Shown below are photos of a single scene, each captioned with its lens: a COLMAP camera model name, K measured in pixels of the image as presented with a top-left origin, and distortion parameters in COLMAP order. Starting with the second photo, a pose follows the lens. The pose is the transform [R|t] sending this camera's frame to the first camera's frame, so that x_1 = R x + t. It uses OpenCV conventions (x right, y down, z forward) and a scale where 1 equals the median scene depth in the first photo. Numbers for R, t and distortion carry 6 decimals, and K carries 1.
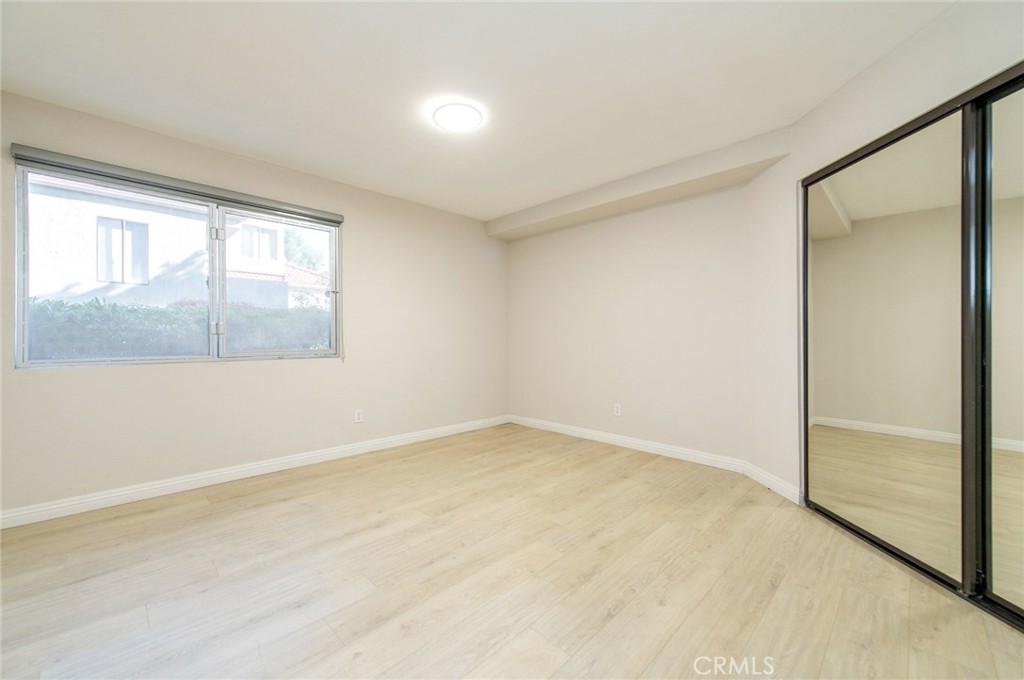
lens RADIAL K [[401.9, 0, 511.9], [0, 401.9, 341.8], [0, 0, 1]] dist [0.009068, -0.000281]
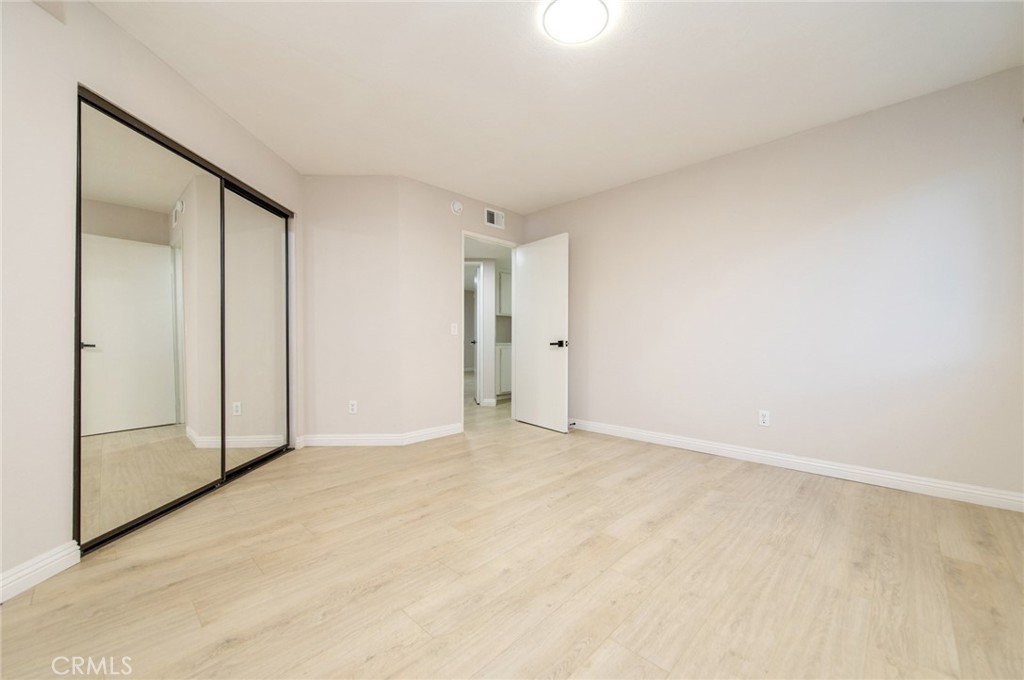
lens RADIAL K [[401.9, 0, 511.9], [0, 401.9, 337.2], [0, 0, 1]] dist [0.009068, -0.000281]
pose [[-0.999948, 0.002378, -0.009871, -0.008520], [0.002327, 0.999984, 0.005137, 0.030571], [0.009883, 0.005113, -0.999938, 1.925904]]
